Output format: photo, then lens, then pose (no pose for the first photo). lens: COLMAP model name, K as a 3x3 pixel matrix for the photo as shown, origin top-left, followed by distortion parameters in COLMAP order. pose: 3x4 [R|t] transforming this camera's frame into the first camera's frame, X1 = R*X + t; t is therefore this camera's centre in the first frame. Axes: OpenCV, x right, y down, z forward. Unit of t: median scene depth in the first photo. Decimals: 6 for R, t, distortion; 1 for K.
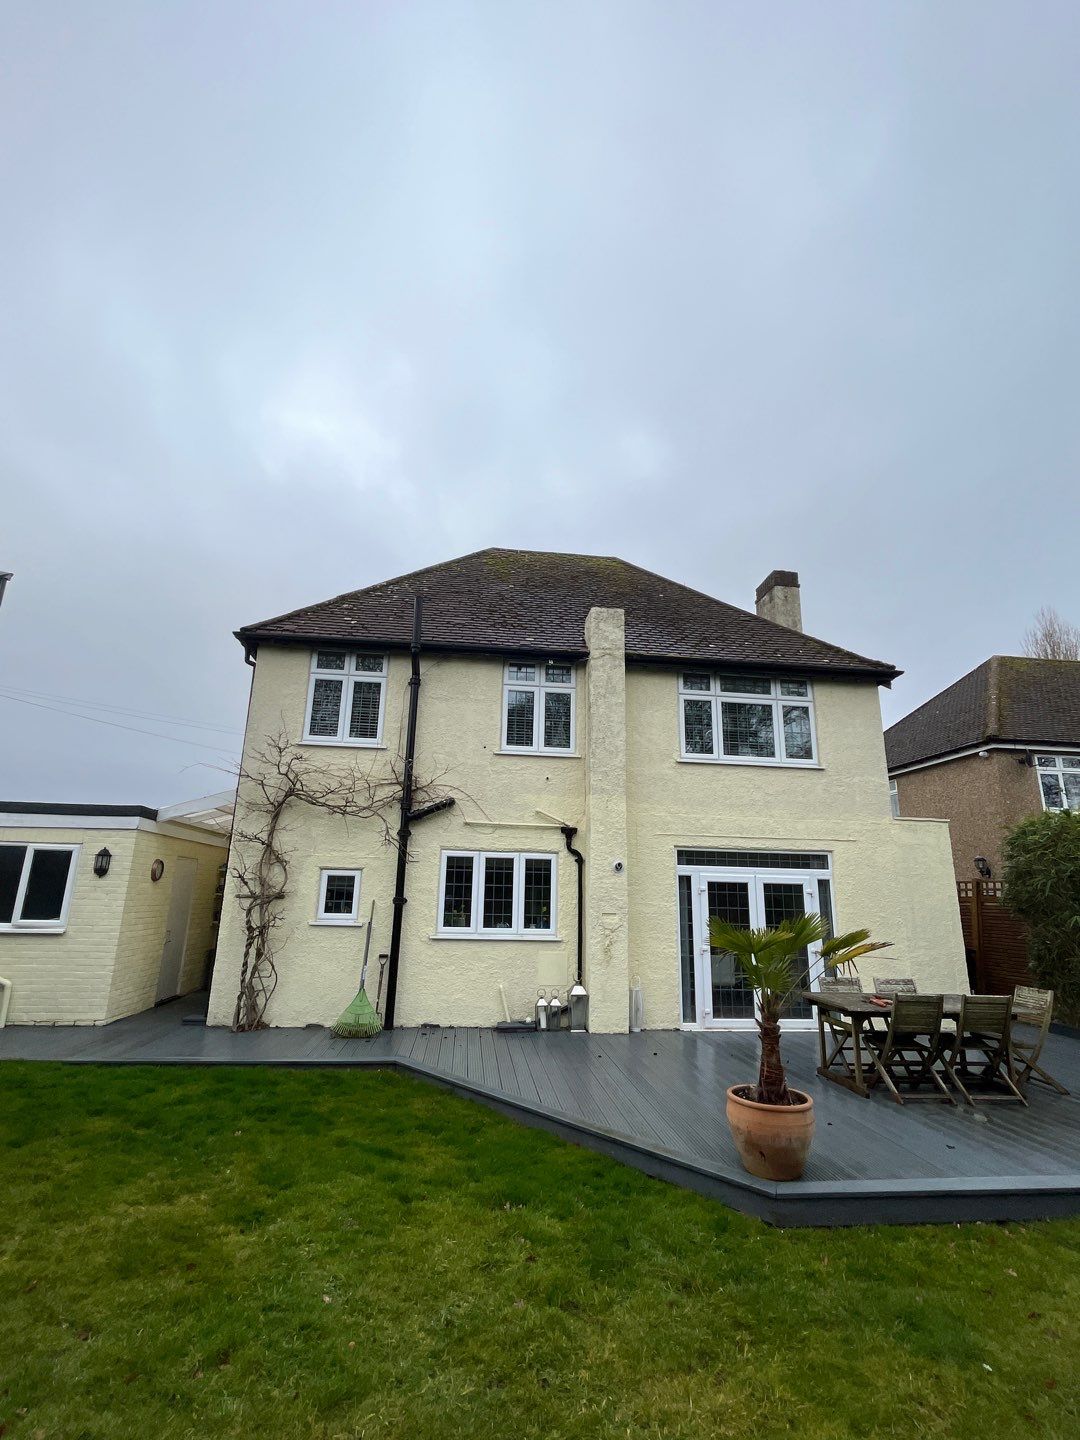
lens RADIAL K [[727.4, 0, 548.6], [0, 727.4, 712.1], [0, 0, 1]] dist [-0.011720, 0.005680]
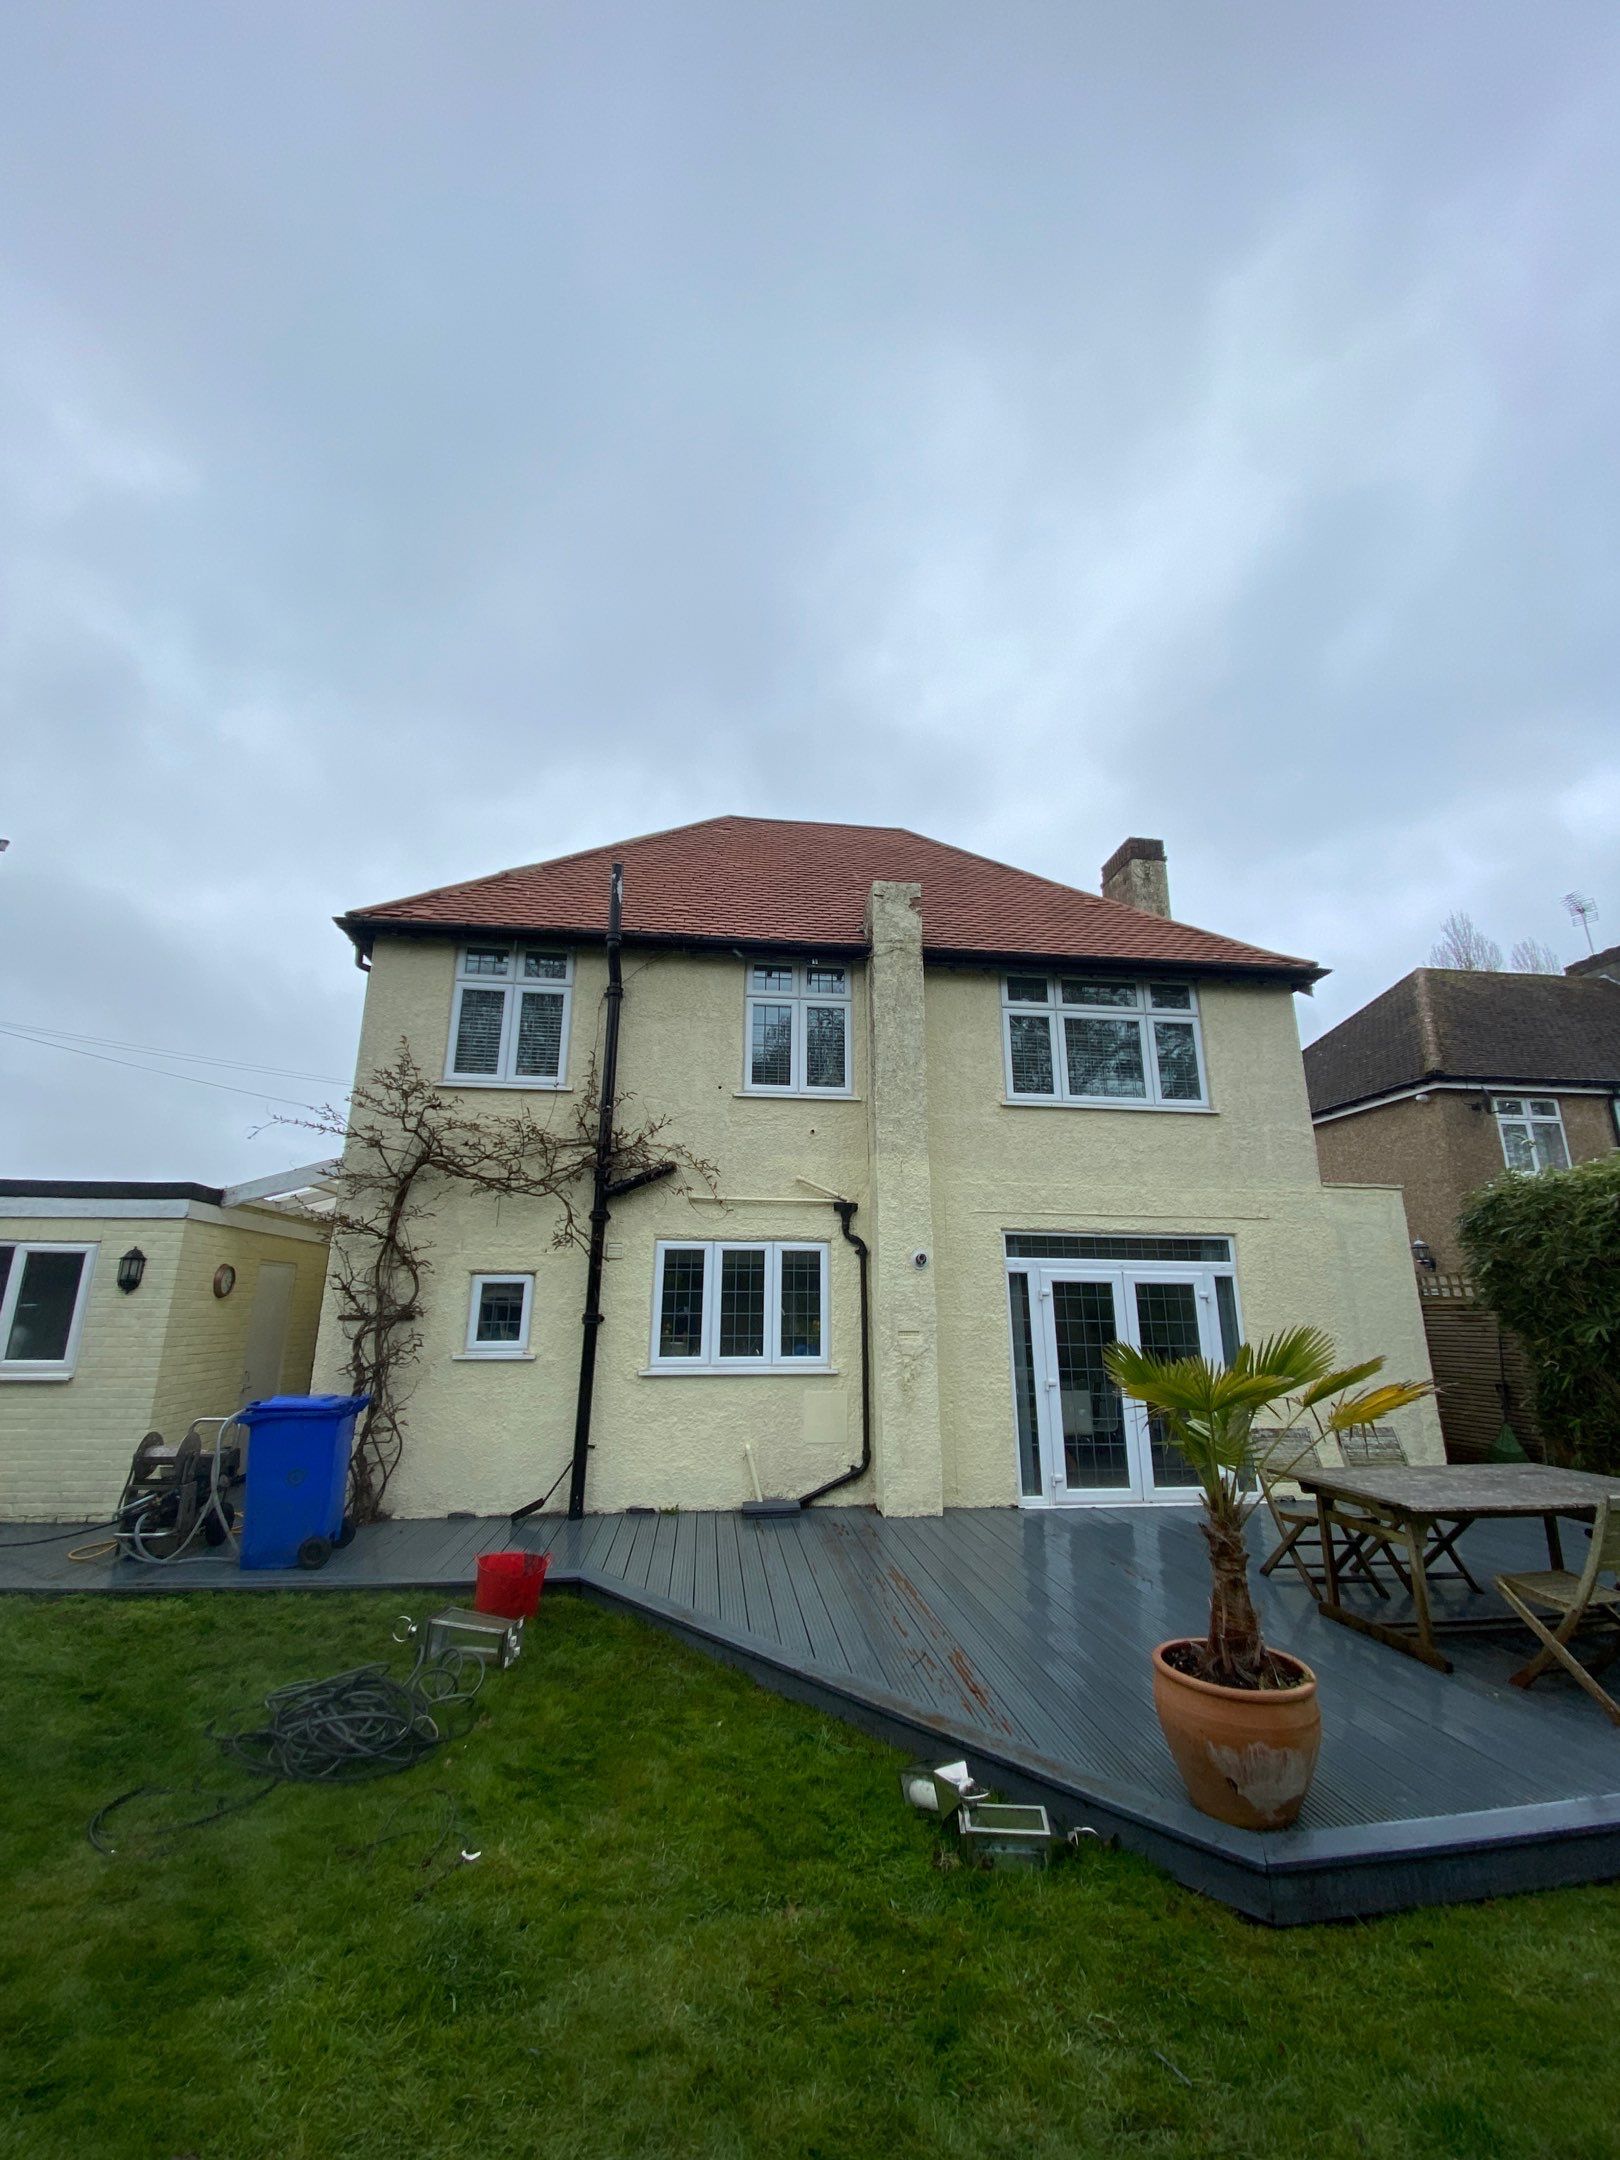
lens RADIAL K [[864.2, 0, 814.5], [0, 864.2, 1078.6], [0, 0, 1]] dist [0.015170, -0.004840]
pose [[0.999861, -0.016117, 0.004215, -0.002485], [0.016129, 0.999867, -0.002608, 0.044131], [-0.004172, 0.002676, 0.999988, 0.199499]]
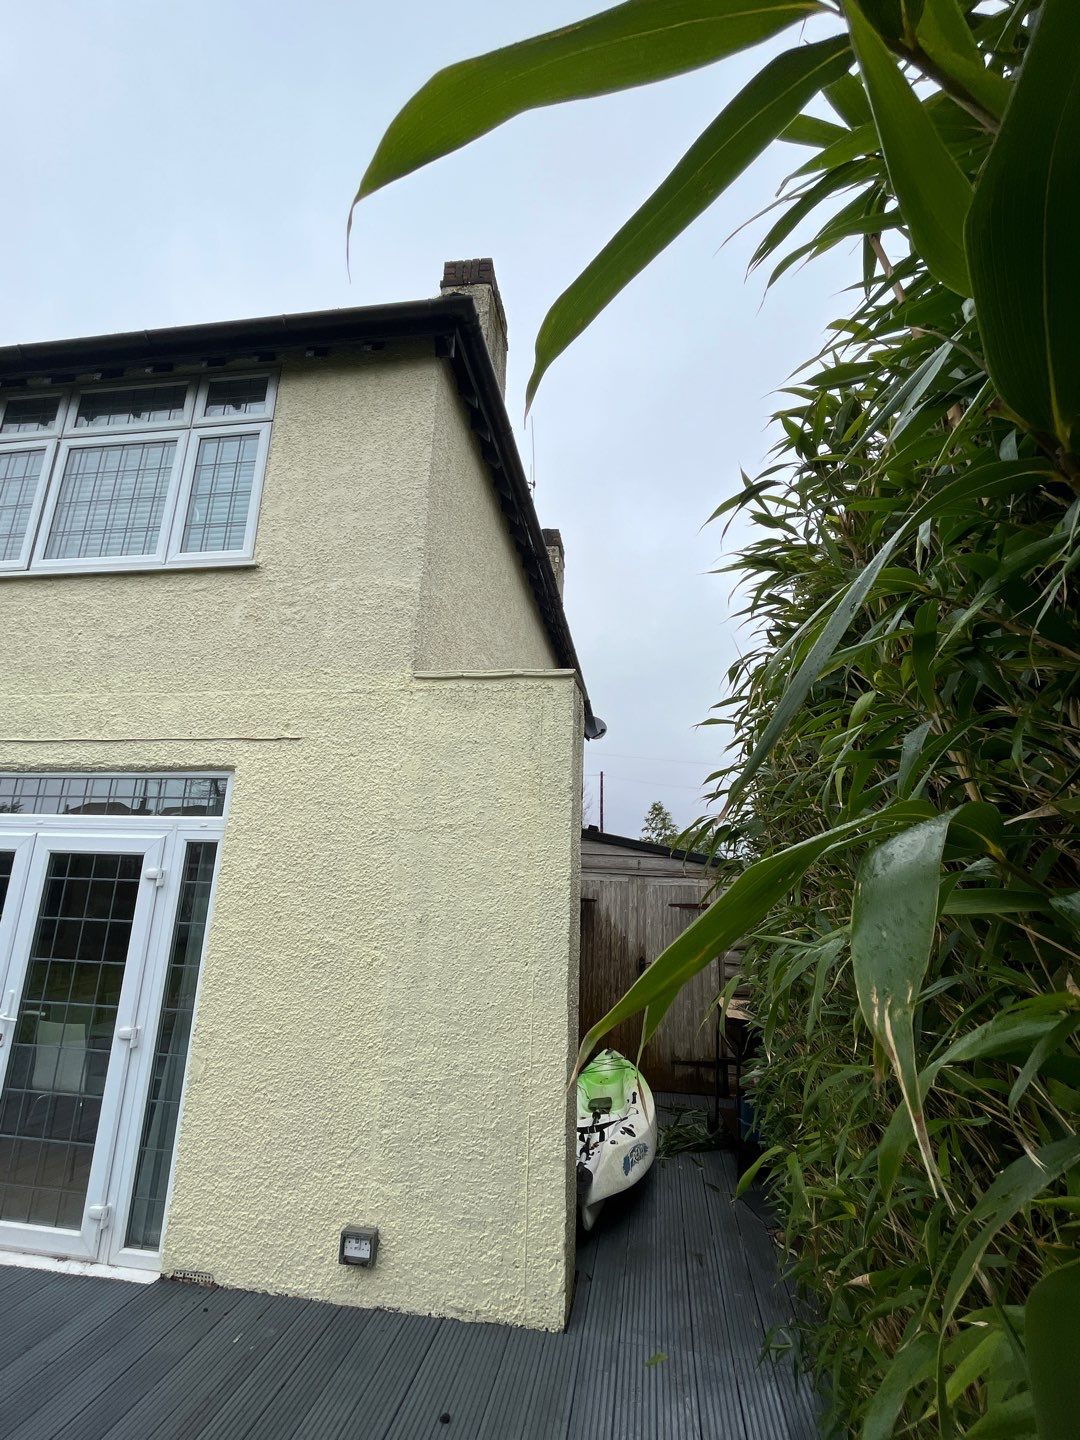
lens RADIAL K [[727.4, 0, 538.4], [0, 727.4, 717.1], [0, 0, 1]] dist [-0.011720, 0.005680]
pose [[0.962443, -0.064109, -0.263806, 0.670386], [0.063023, 0.997933, -0.012588, 0.187392], [0.264068, -0.004511, 0.964493, 0.704101]]
